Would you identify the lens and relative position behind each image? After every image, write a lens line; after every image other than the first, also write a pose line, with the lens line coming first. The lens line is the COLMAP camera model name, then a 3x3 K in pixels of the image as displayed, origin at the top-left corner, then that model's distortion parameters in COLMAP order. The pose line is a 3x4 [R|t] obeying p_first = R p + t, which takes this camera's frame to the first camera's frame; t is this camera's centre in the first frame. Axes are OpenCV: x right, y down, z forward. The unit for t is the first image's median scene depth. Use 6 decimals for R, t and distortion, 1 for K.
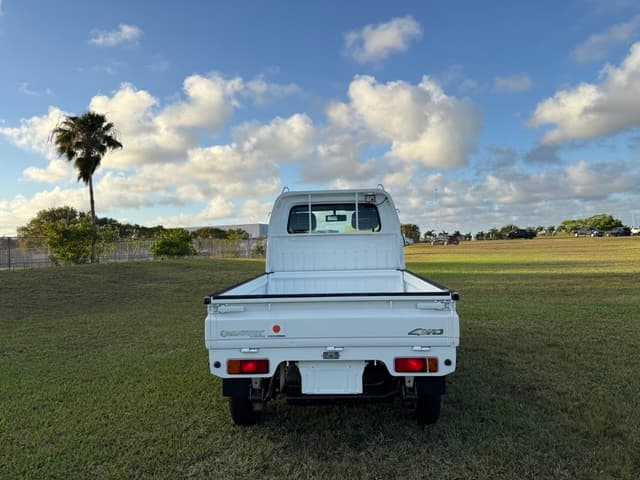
lens RADIAL K [[443.1, 0, 320.0], [0, 443.1, 240.0], [0, 0, 1]] dist [0.083690, -0.128654]
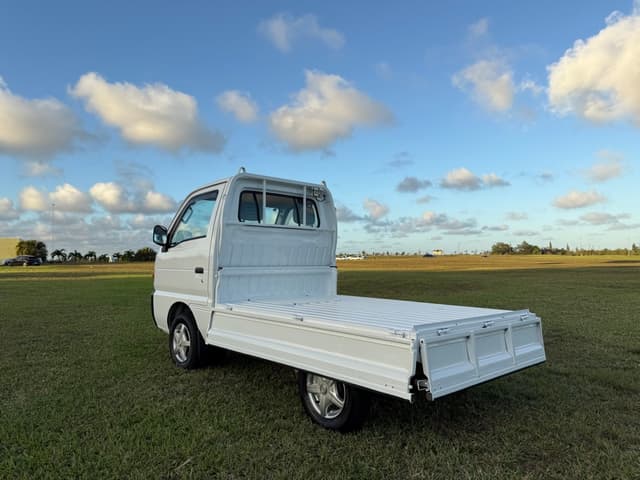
lens RADIAL K [[454.4, 0, 321.1], [0, 454.4, 241.8], [0, 0, 1]] dist [0.002265, -0.003762]
pose [[0.709860, 0.059248, 0.701846, -0.174025], [-0.026226, 0.997988, -0.057722, 0.021113], [-0.703854, 0.022568, 0.709986, 0.085810]]
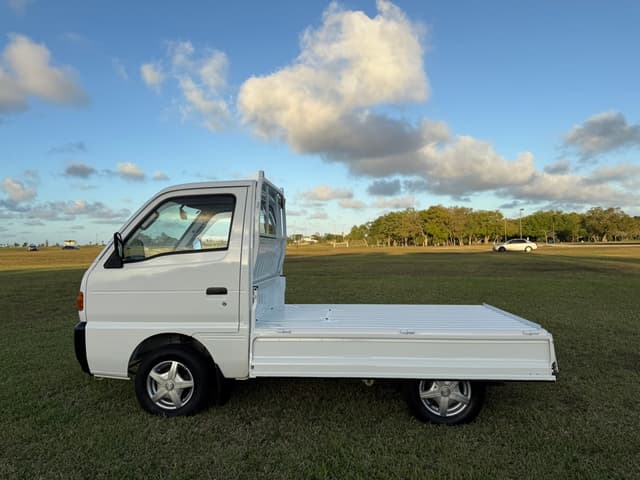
lens RADIAL K [[450.8, 0, 318.7], [0, 450.8, 239.5], [0, 0, 1]] dist [0.019383, -0.023135]
pose [[0.034821, 0.050363, 0.998124, -0.252278], [0.004951, 0.998709, -0.050565, 0.010811], [-0.999381, 0.006702, 0.034527, 0.268474]]
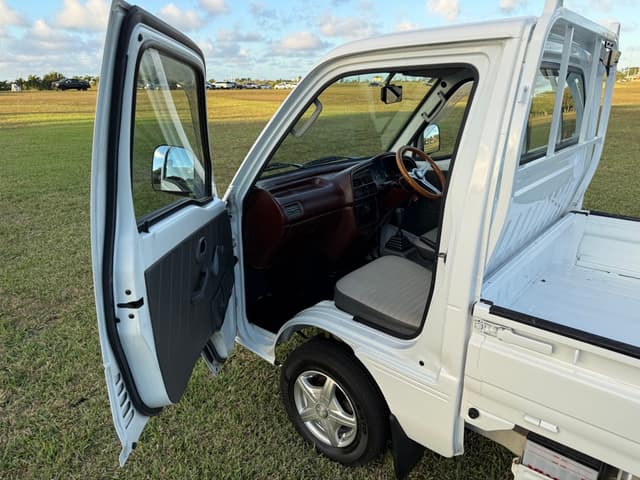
lens RADIAL K [[454.4, 0, 321.1], [0, 454.4, 241.8], [0, 0, 1]] dist [0.002265, -0.003762]
pose [[0.606035, -0.232331, 0.760752, -0.123431], [-0.019422, 0.951787, 0.306144, -0.016535], [-0.795201, -0.200309, 0.572304, 0.283111]]
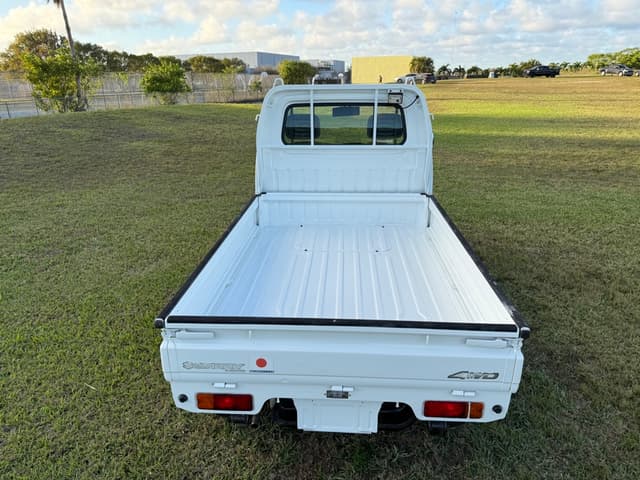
lens RADIAL K [[450.8, 0, 318.7], [0, 450.8, 239.5], [0, 0, 1]] dist [0.019383, -0.023135]
pose [[0.999814, 0.018813, -0.004307, -0.001240], [-0.016154, 0.937850, 0.346665, -0.039773], [0.010561, -0.346531, 0.937979, 0.067322]]
